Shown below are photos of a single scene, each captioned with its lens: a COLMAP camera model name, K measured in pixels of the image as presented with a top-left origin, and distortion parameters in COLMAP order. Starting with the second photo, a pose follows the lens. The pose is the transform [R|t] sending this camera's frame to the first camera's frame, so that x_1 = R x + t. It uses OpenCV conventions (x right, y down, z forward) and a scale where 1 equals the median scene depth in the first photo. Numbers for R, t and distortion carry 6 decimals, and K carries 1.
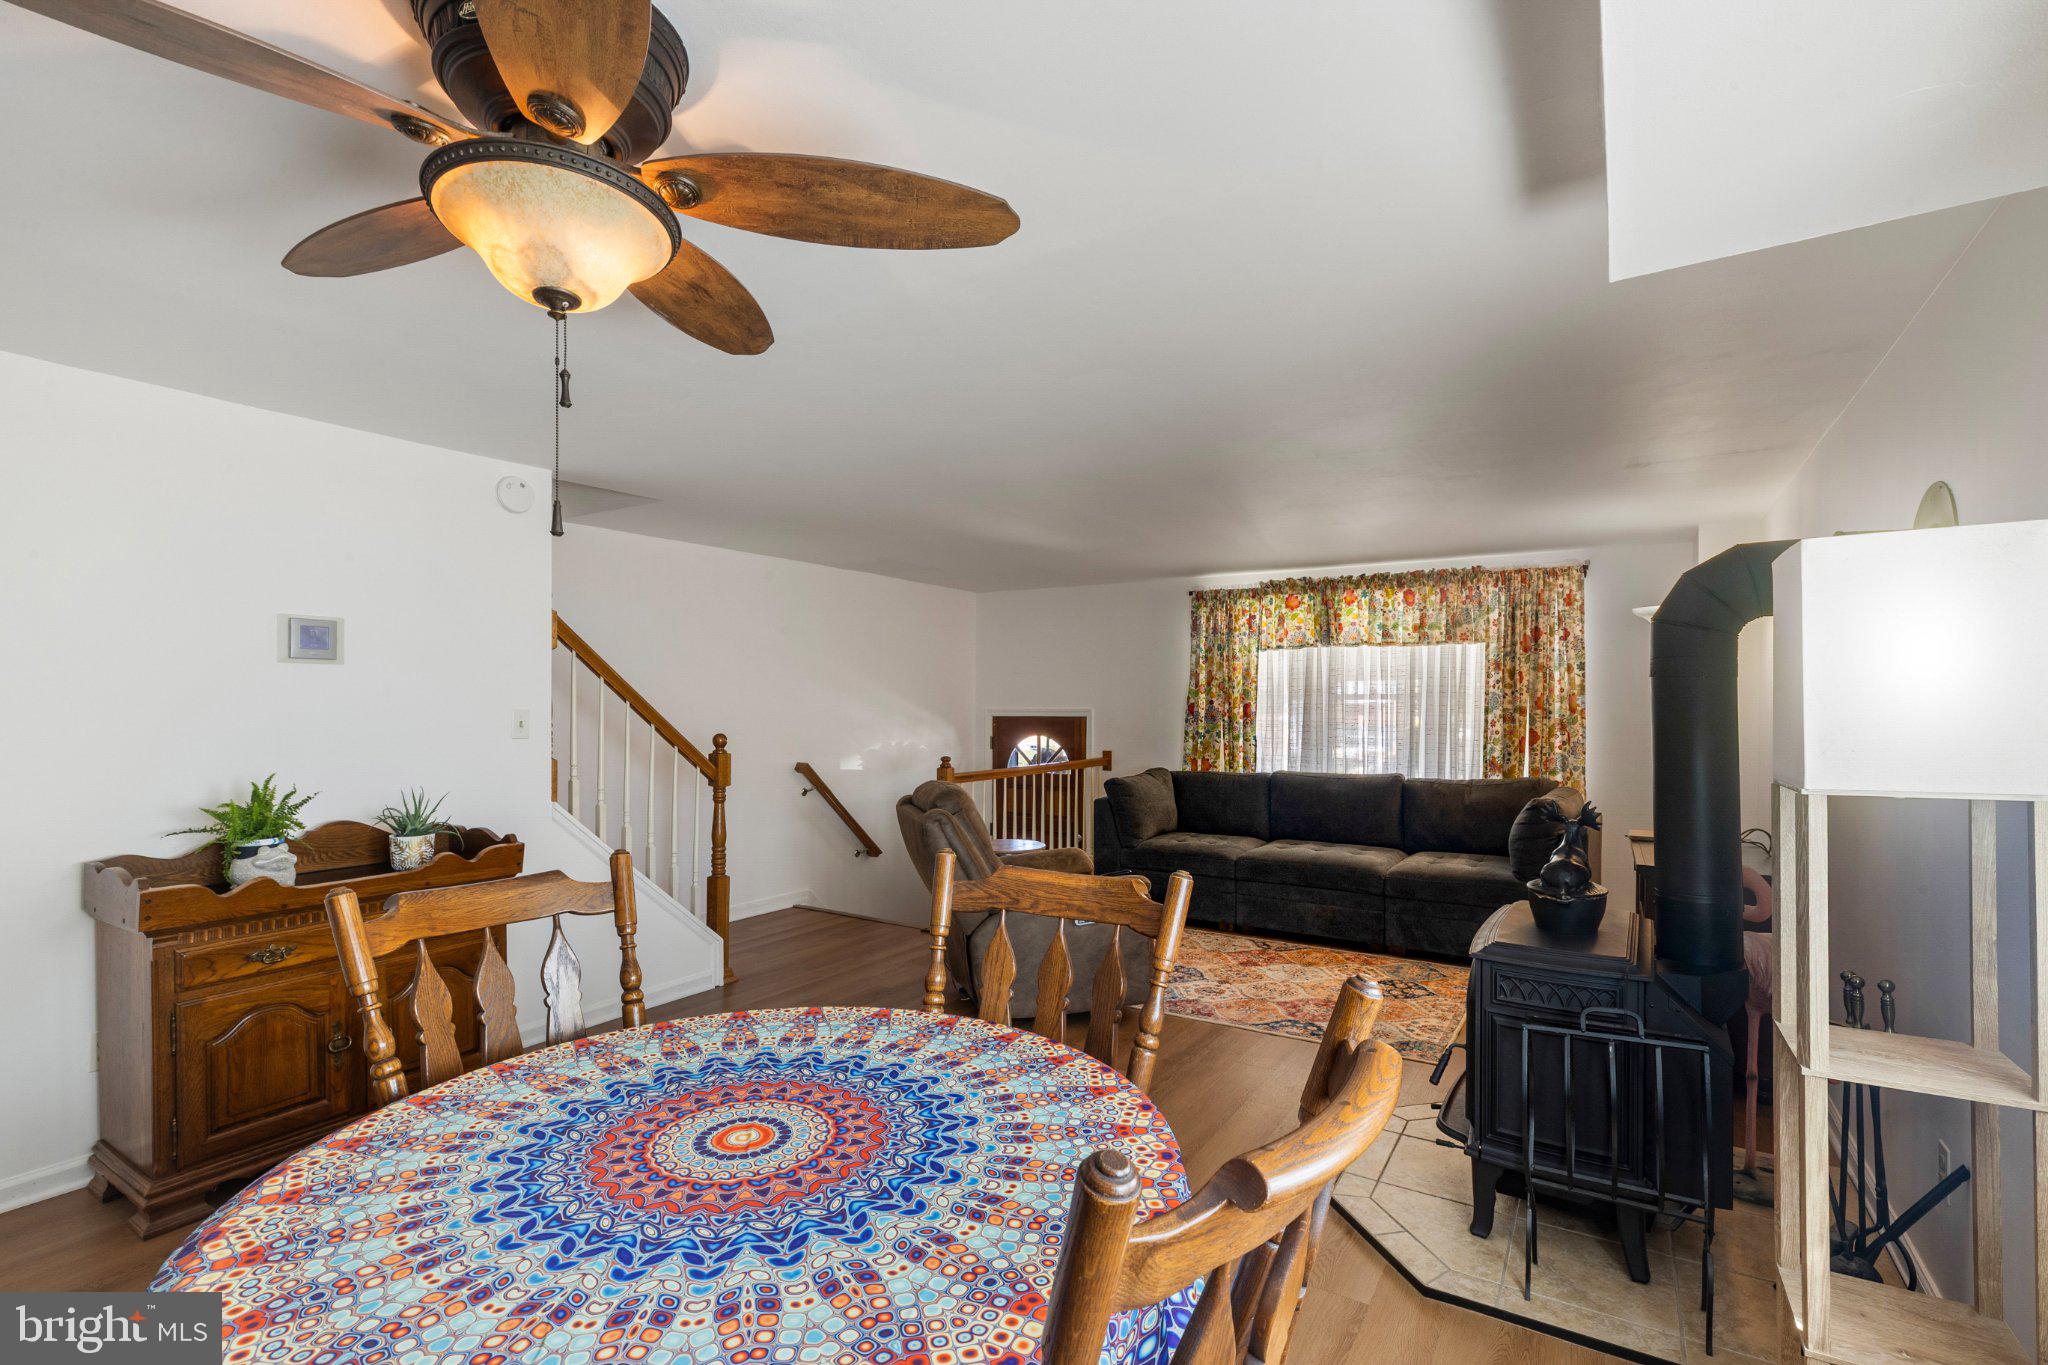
lens RADIAL K [[929.8, 0, 996.4], [0, 929.8, 710.0], [0, 0, 1]] dist [-0.000077, 0.000237]
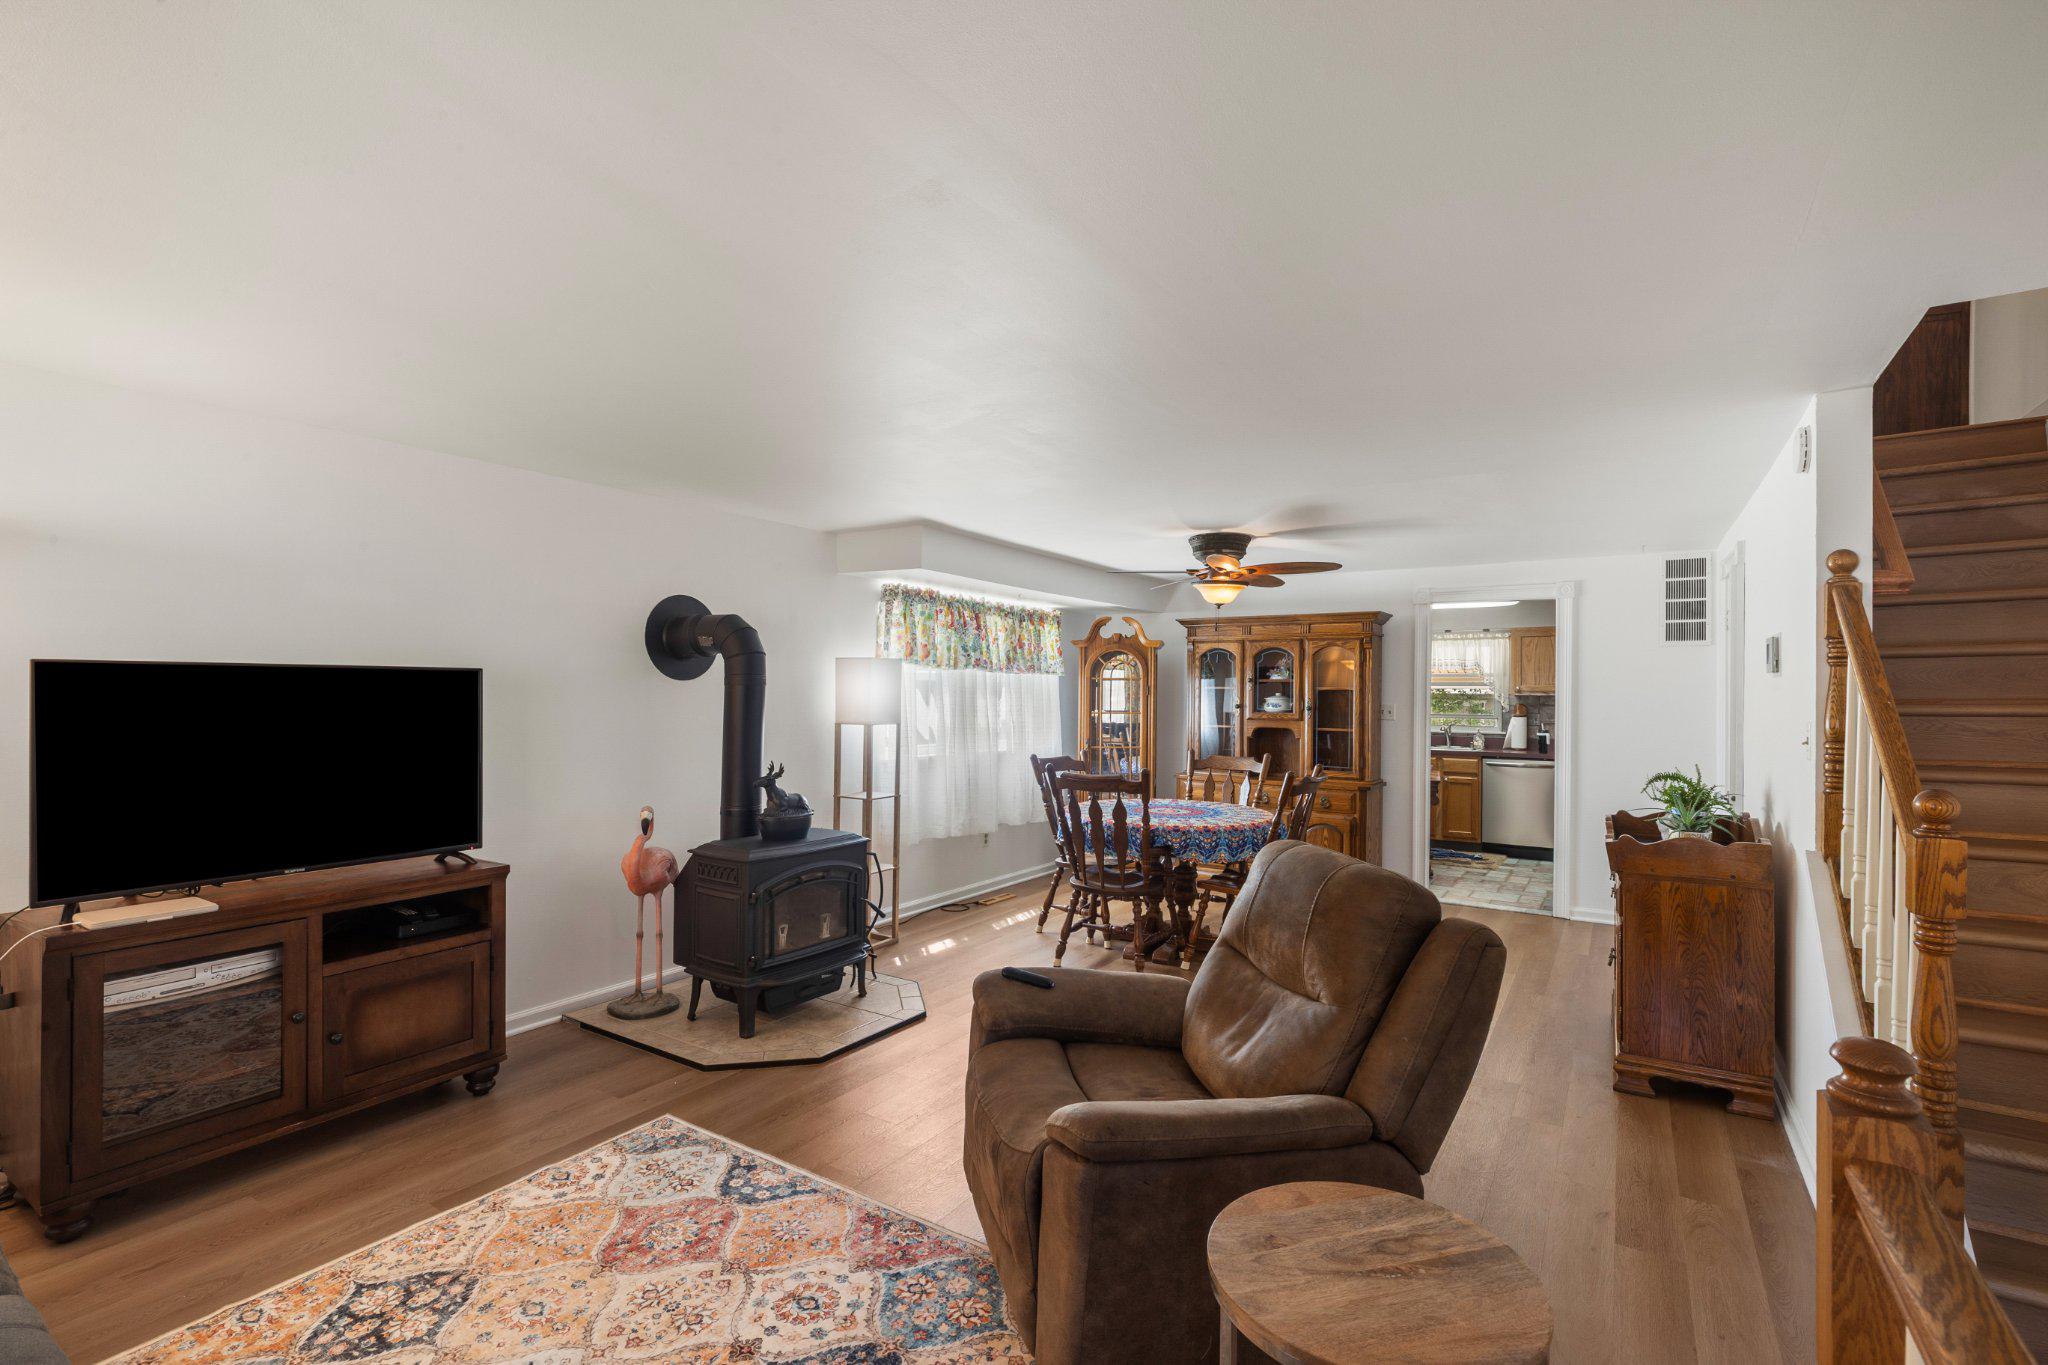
lens RADIAL K [[929.8, 0, 1020.2], [0, 929.8, 696.6], [0, 0, 1]] dist [-0.000077, 0.000237]
pose [[-0.999942, -0.002560, -0.010434, 0.090615], [-0.002573, 0.999996, 0.001271, -0.006366], [0.010431, 0.001298, -0.999945, 1.059085]]
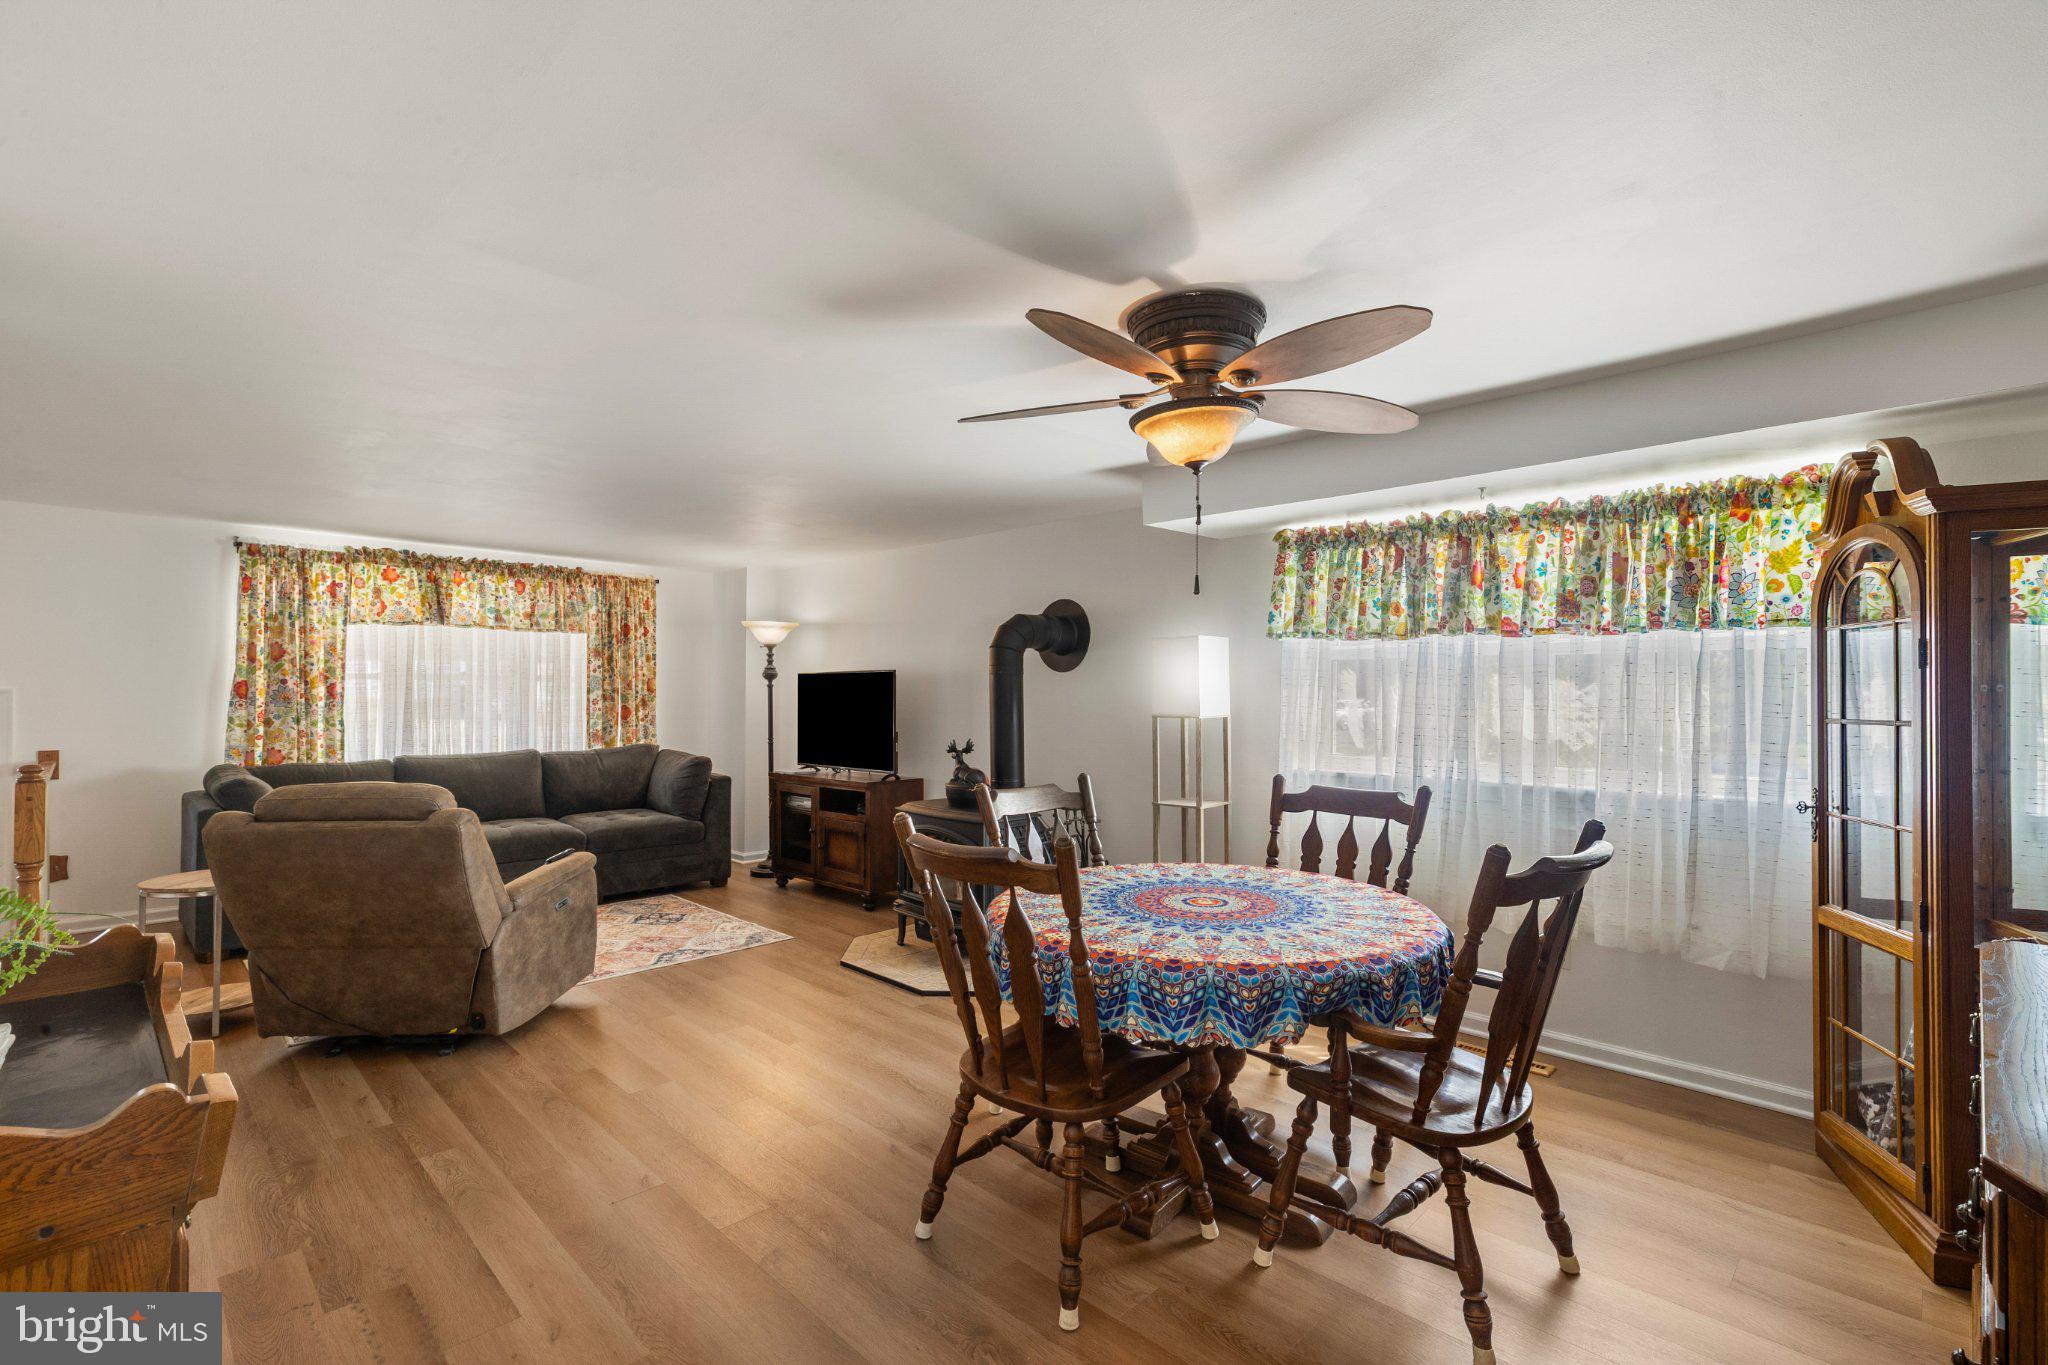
lens RADIAL K [[929.8, 0, 1024.7], [0, 929.8, 679.5], [0, 0, 1]] dist [-0.000077, 0.000237]
pose [[0.199120, 0.010372, 0.979920, -0.488474], [0.000100, 0.999944, -0.010604, -0.001220], [-0.979975, 0.002209, 0.199108, 0.203980]]
